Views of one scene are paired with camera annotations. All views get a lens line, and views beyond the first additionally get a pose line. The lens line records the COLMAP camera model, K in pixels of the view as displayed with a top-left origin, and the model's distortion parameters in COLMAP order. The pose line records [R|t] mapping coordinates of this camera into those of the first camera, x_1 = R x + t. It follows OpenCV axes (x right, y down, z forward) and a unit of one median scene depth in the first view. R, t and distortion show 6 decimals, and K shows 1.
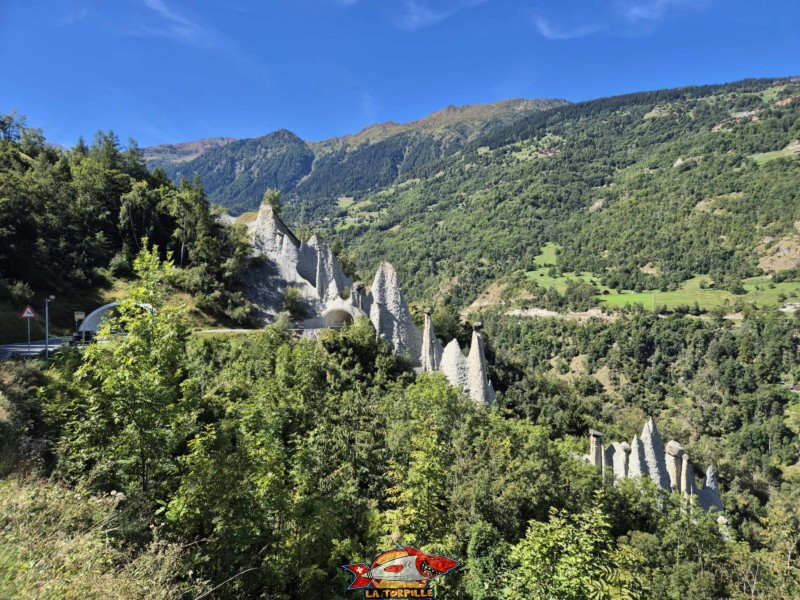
lens RADIAL K [[552.3, 0, 411.7], [0, 552.3, 304.8], [0, 0, 1]] dist [0.069840, -0.047246]
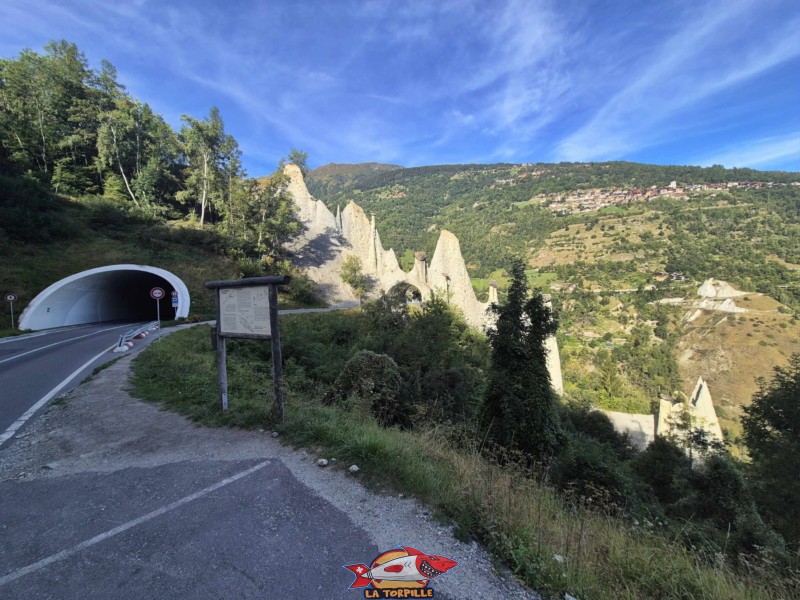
lens RADIAL K [[336.9, 0, 405.0], [0, 336.9, 300.7], [0, 0, 1]] dist [0.000004, 0.000878]
pose [[0.957869, -0.026371, 0.285991, -0.046156], [0.017526, 0.999287, 0.033442, 0.003186], [-0.286669, -0.027021, 0.957649, 0.080943]]
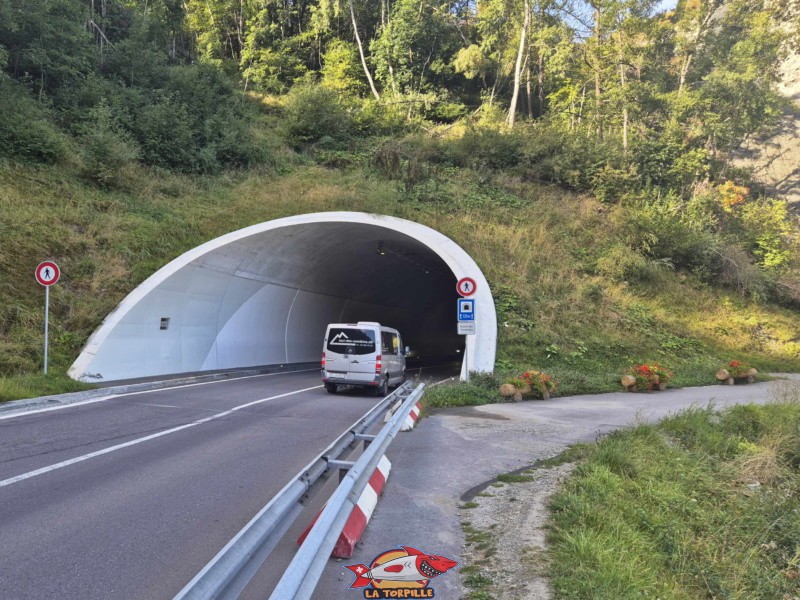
lens RADIAL K [[595.6, 0, 399.9], [0, 595.6, 301.2], [0, 0, 1]] dist [0.011524, 0.002842]
pose [[0.947918, 0.012865, -0.318255, -0.058955], [-0.027215, 0.998801, -0.040683, 0.004829], [0.317350, 0.047226, 0.947132, 0.113390]]
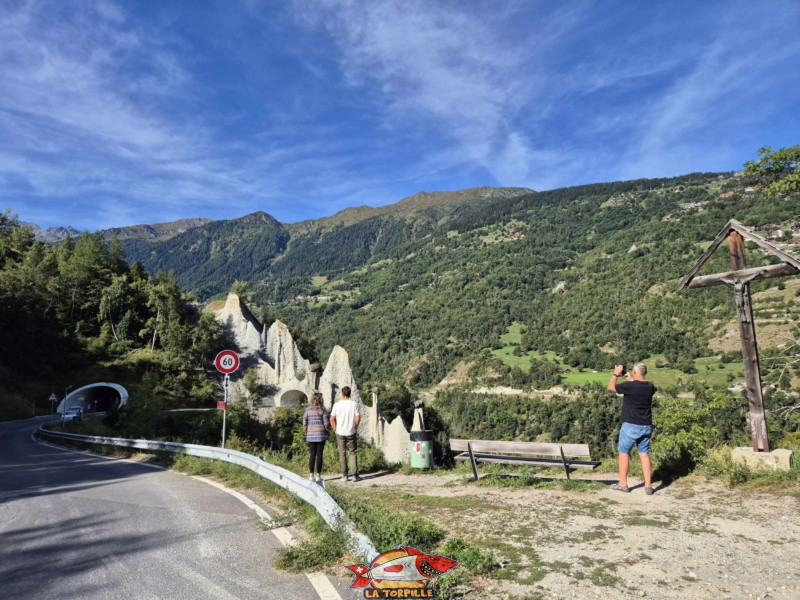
lens RADIAL K [[552.3, 0, 409.2], [0, 552.3, 302.4], [0, 0, 1]] dist [0.069840, -0.047246]
pose [[0.999087, 0.005611, 0.042356, 0.008039], [0.000503, 0.989728, -0.142963, -0.000750], [-0.042723, 0.142853, 0.988821, -0.021814]]
